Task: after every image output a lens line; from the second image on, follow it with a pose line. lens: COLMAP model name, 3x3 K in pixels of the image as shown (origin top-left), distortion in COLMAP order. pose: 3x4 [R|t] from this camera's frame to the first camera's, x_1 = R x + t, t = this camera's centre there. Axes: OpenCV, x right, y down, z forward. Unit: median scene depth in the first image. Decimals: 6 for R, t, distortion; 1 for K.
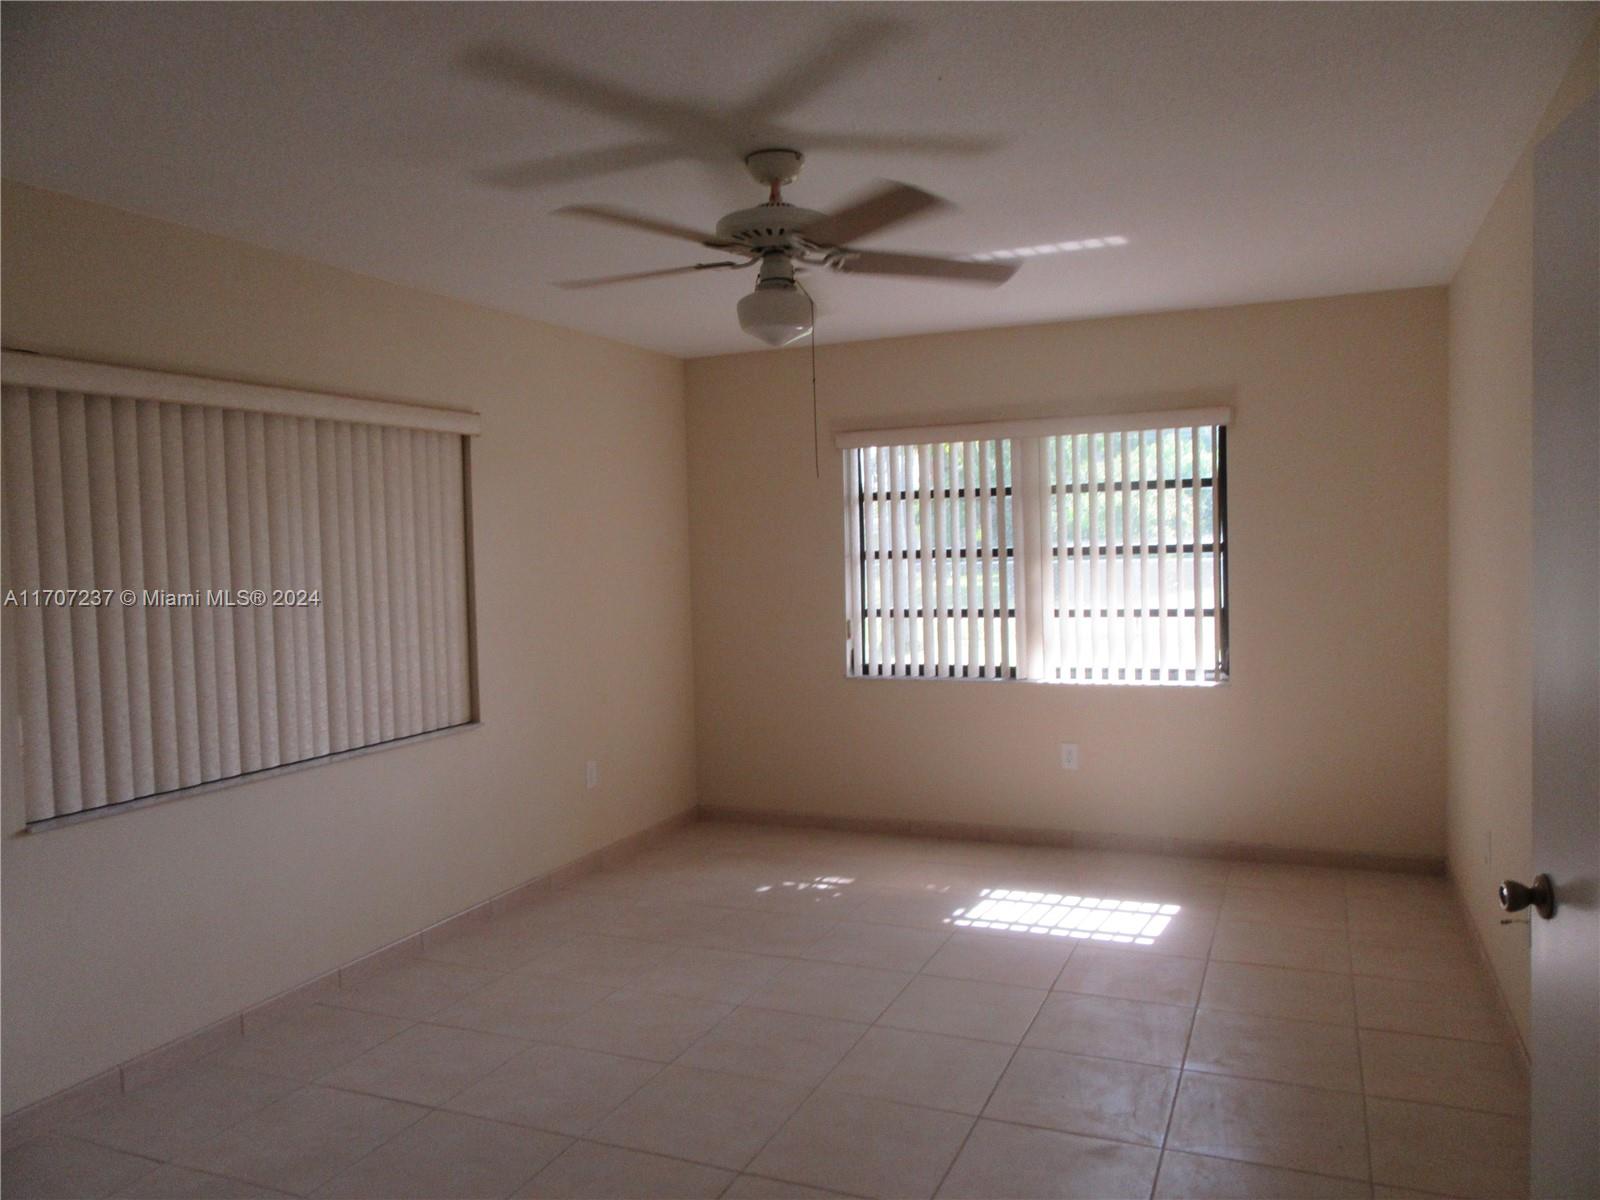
lens RADIAL K [[1176.1, 0, 798.7], [0, 1176.1, 594.5], [0, 0, 1]] dist [-0.000305, -0.003877]
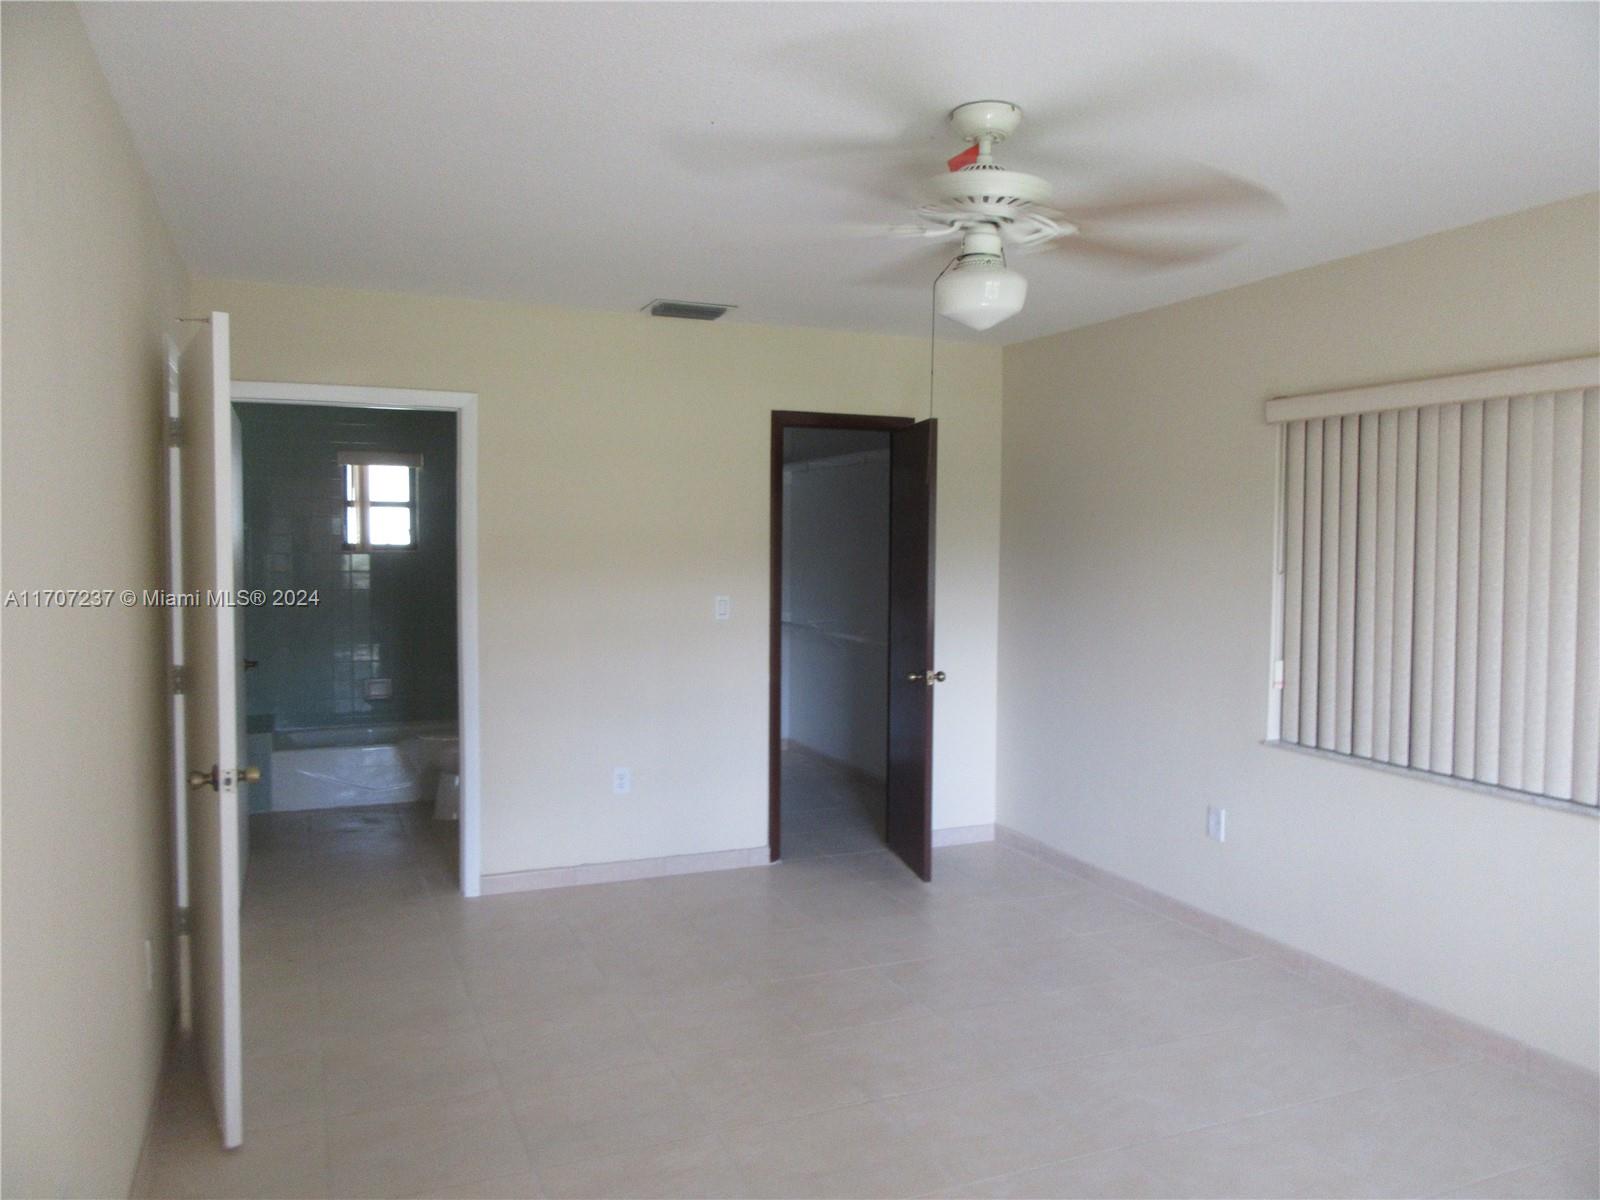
lens RADIAL K [[1176.1, 0, 798.7], [0, 1176.1, 594.5], [0, 0, 1]] dist [-0.000305, -0.003877]
pose [[-0.685847, 0.052737, -0.725832, 0.504193], [-0.023473, 0.995249, 0.094492, -0.064365], [0.727367, 0.081845, -0.681351, 1.054660]]
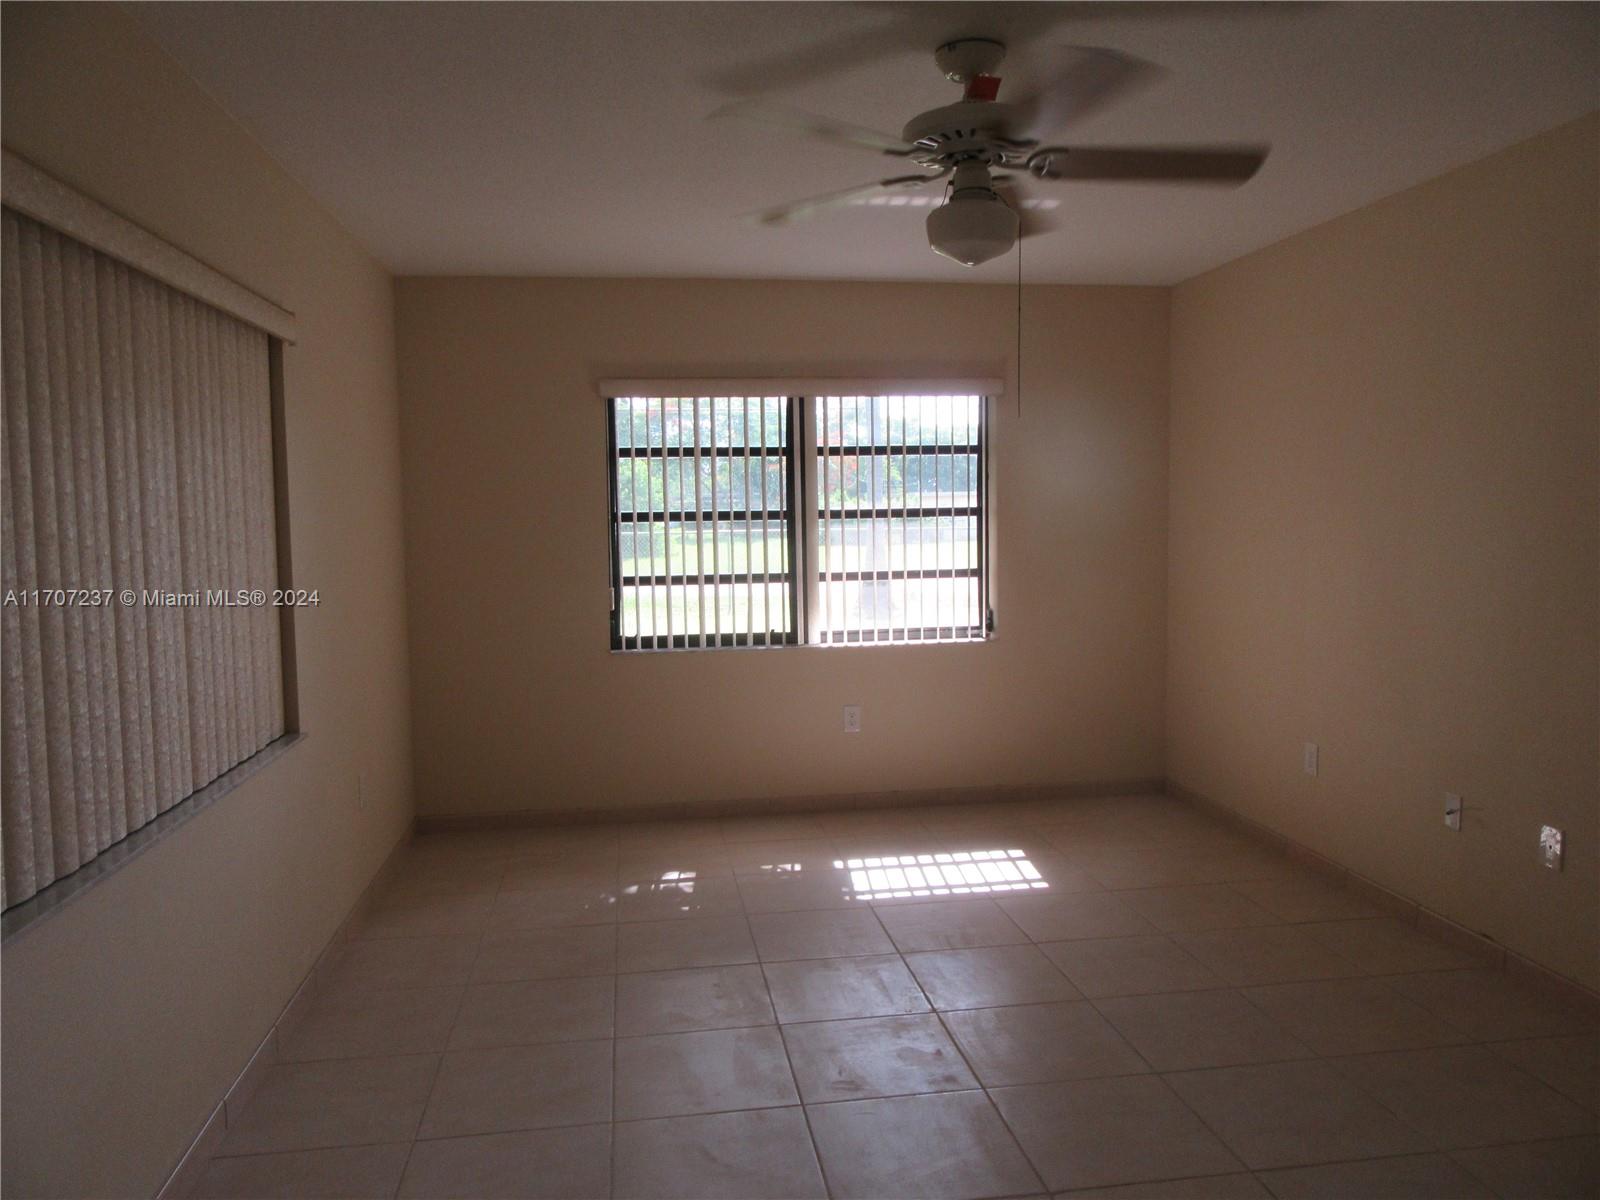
lens RADIAL K [[1194.1, 0, 802.8], [0, 1194.1, 606.7], [0, 0, 1]] dist [0.000972, 0.000106]
pose [[0.845648, -0.031485, 0.532811, -0.390098], [0.014092, 0.999228, 0.036680, 0.004863], [-0.533555, -0.023510, 0.845439, 0.193334]]
